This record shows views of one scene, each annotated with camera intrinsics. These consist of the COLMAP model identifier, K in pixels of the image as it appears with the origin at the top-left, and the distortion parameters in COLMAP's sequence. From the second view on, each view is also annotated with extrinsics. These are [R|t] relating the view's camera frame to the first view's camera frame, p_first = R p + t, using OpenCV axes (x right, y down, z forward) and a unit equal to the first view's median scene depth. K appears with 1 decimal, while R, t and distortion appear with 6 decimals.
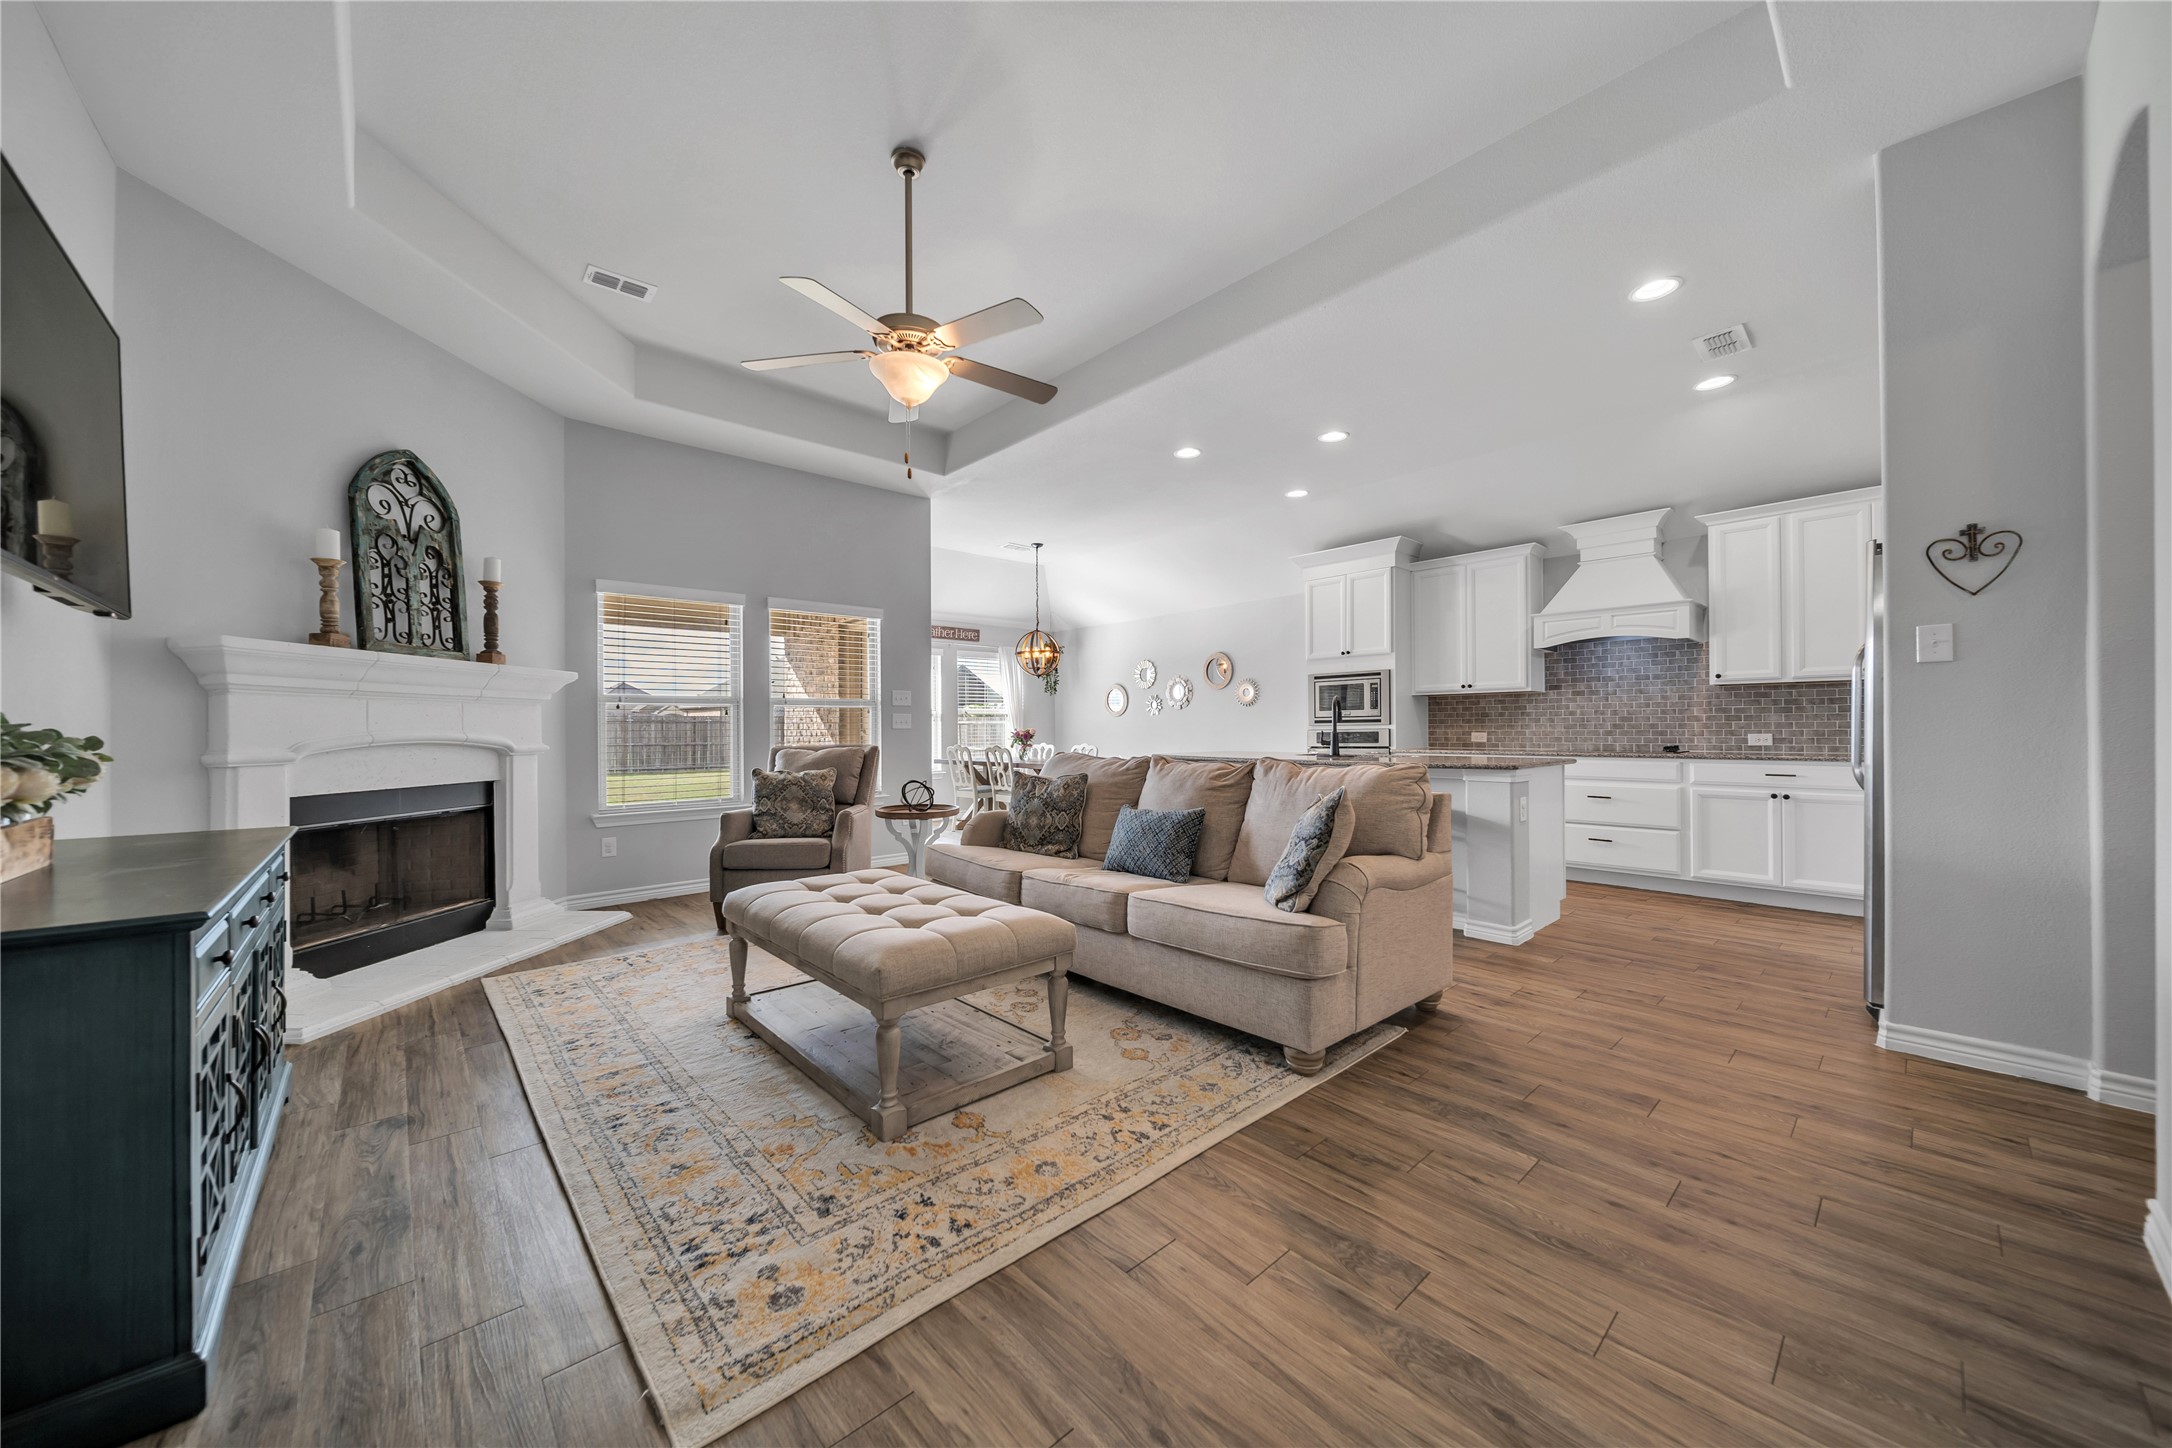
lens RADIAL K [[770.0, 0, 1068.3], [0, 770.0, 724.6], [0, 0, 1]] dist [0.001368, -0.001749]
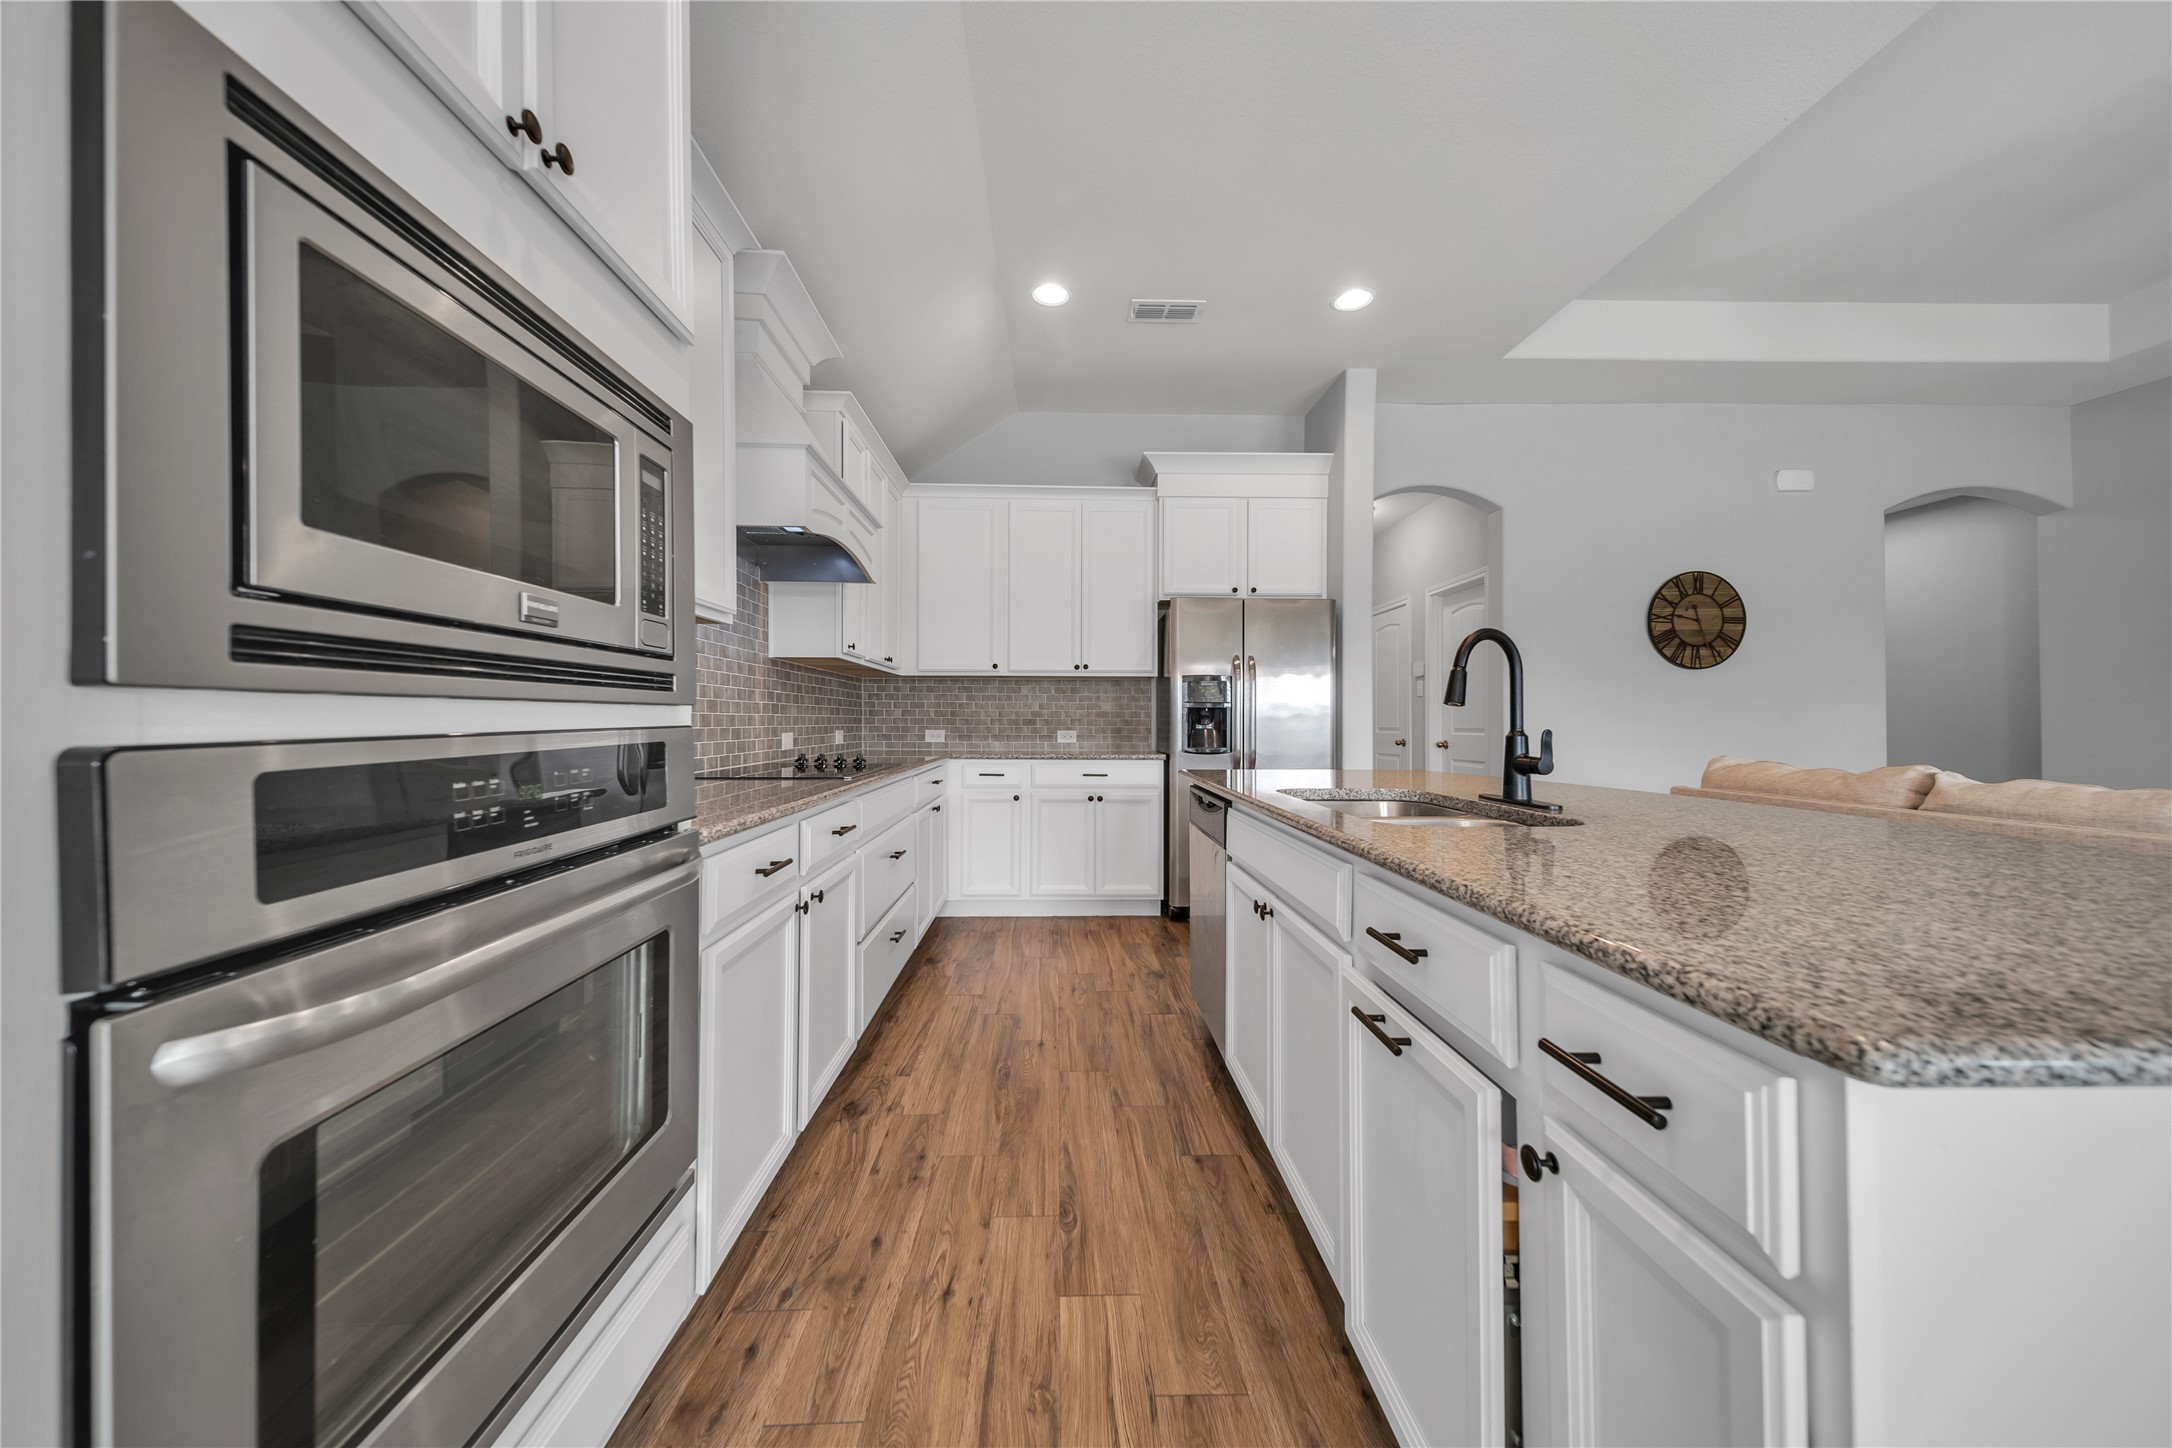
lens RADIAL K [[770.0, 0, 1065.7], [0, 770.0, 710.2], [0, 0, 1]] dist [0.001368, -0.001749]
pose [[-0.769062, 0.012692, 0.639048, 0.295902], [-0.001974, 0.999751, -0.022231, 0.007151], [-0.639171, -0.018359, -0.768845, 1.469318]]
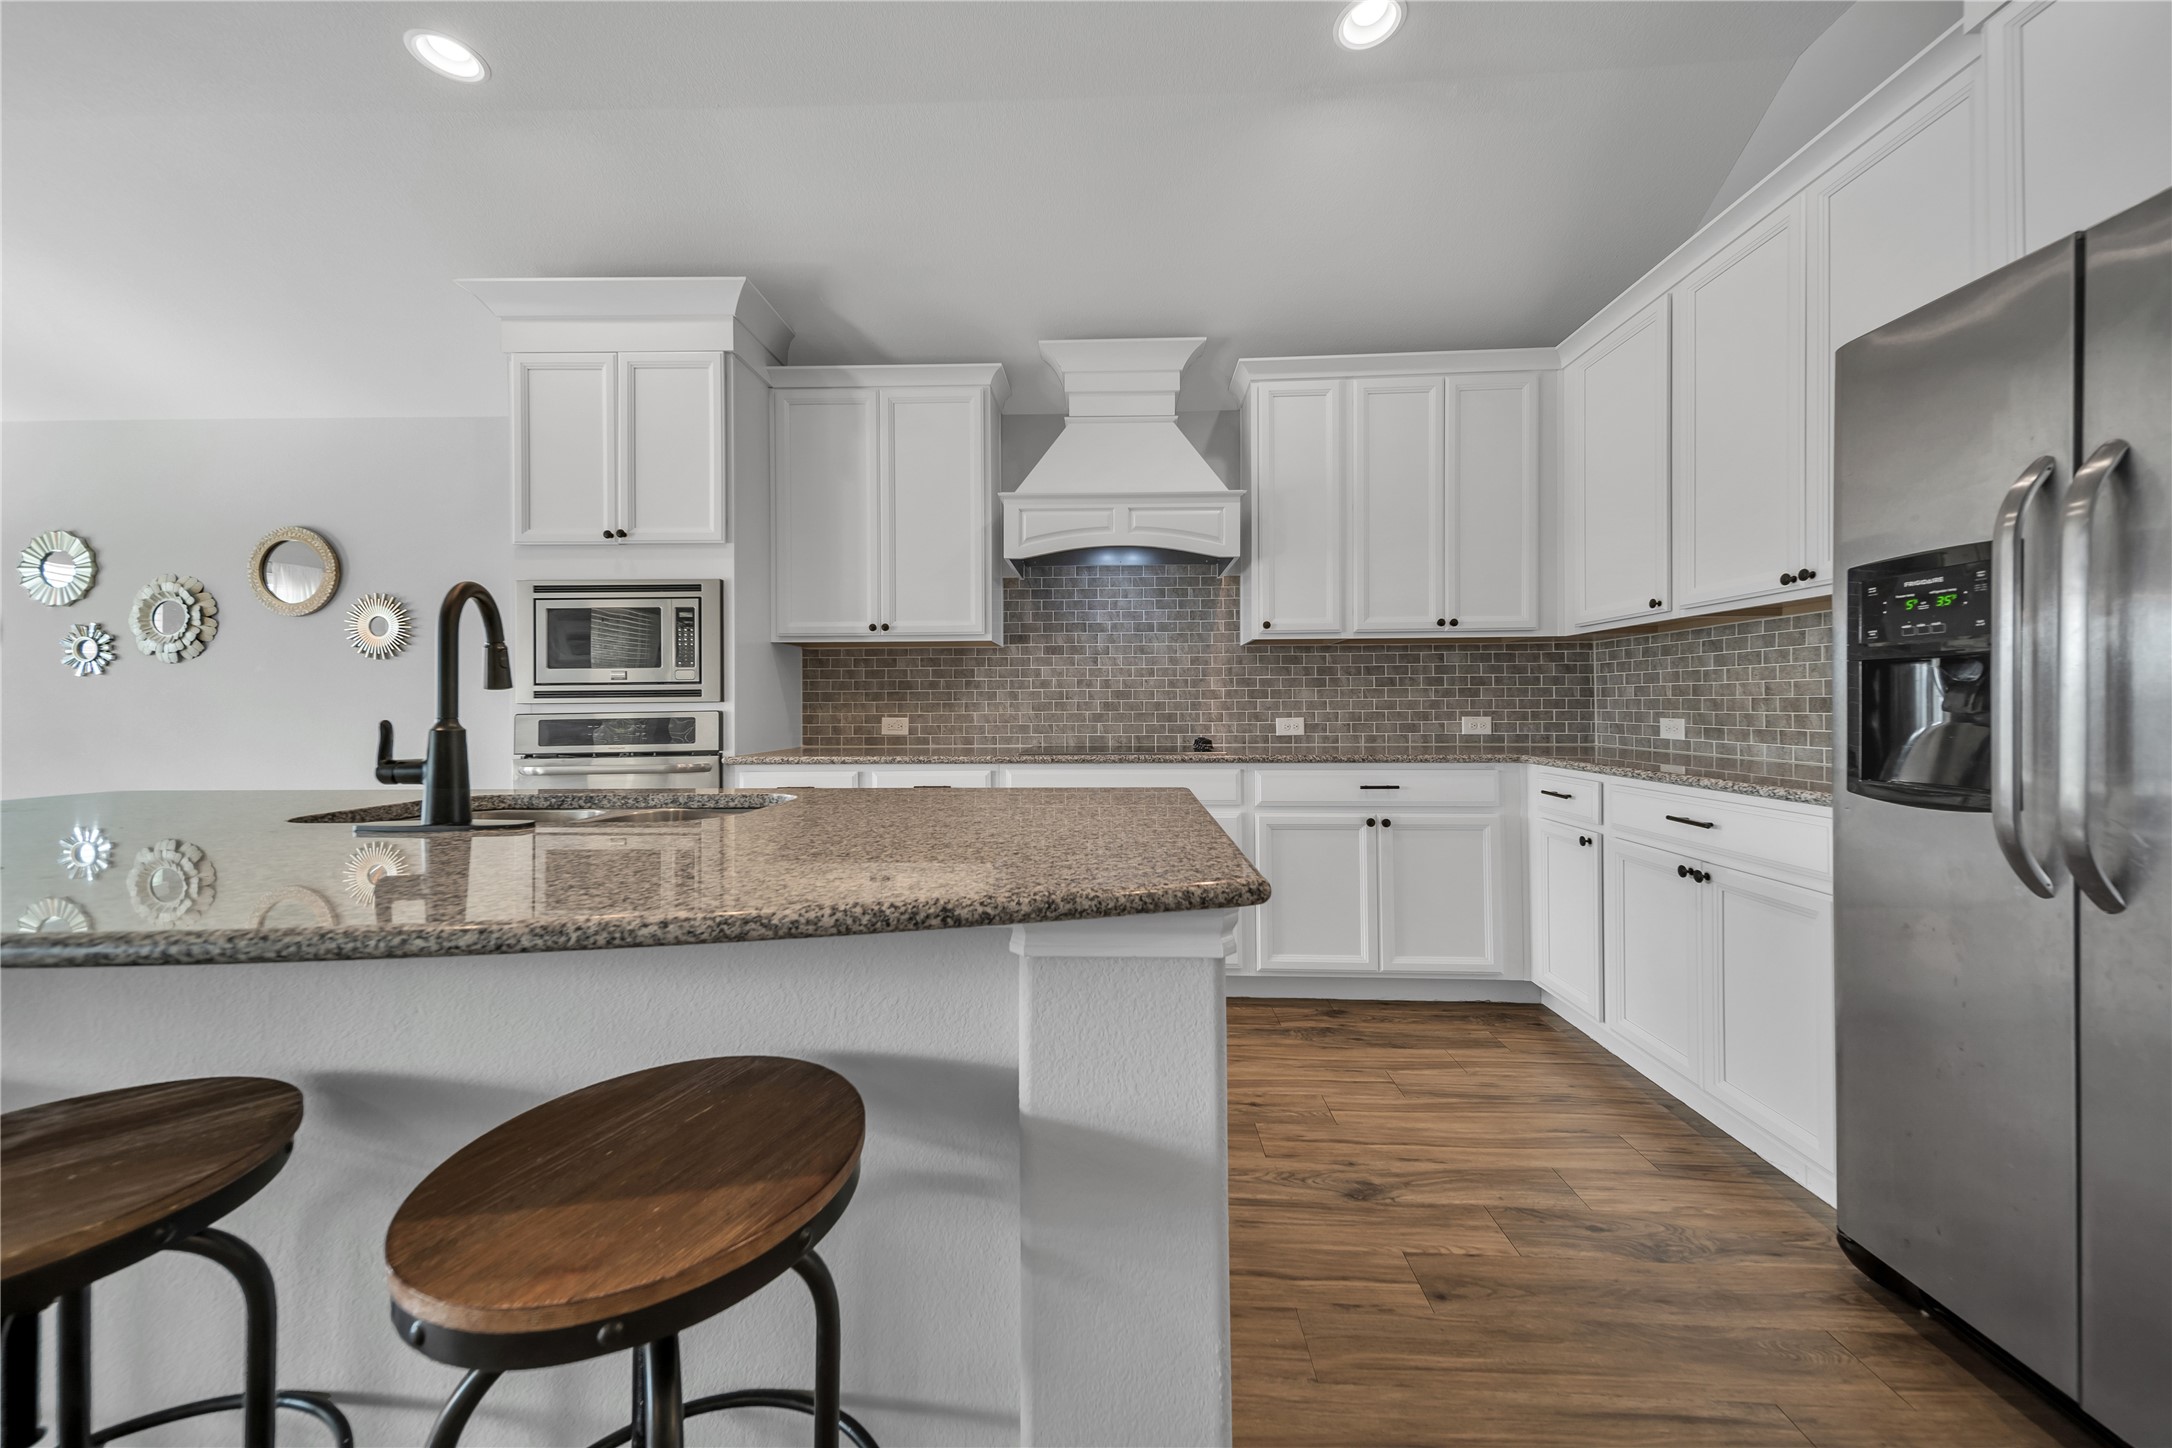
lens RADIAL K [[770.0, 0, 1113.5], [0, 770.0, 708.1], [0, 0, 1]] dist [0.001368, -0.001749]
pose [[0.667297, 0.001051, 0.744791, 0.318595], [-0.002818, 0.999995, 0.001113, 0.003278], [-0.744786, -0.002842, 0.667297, 0.715571]]
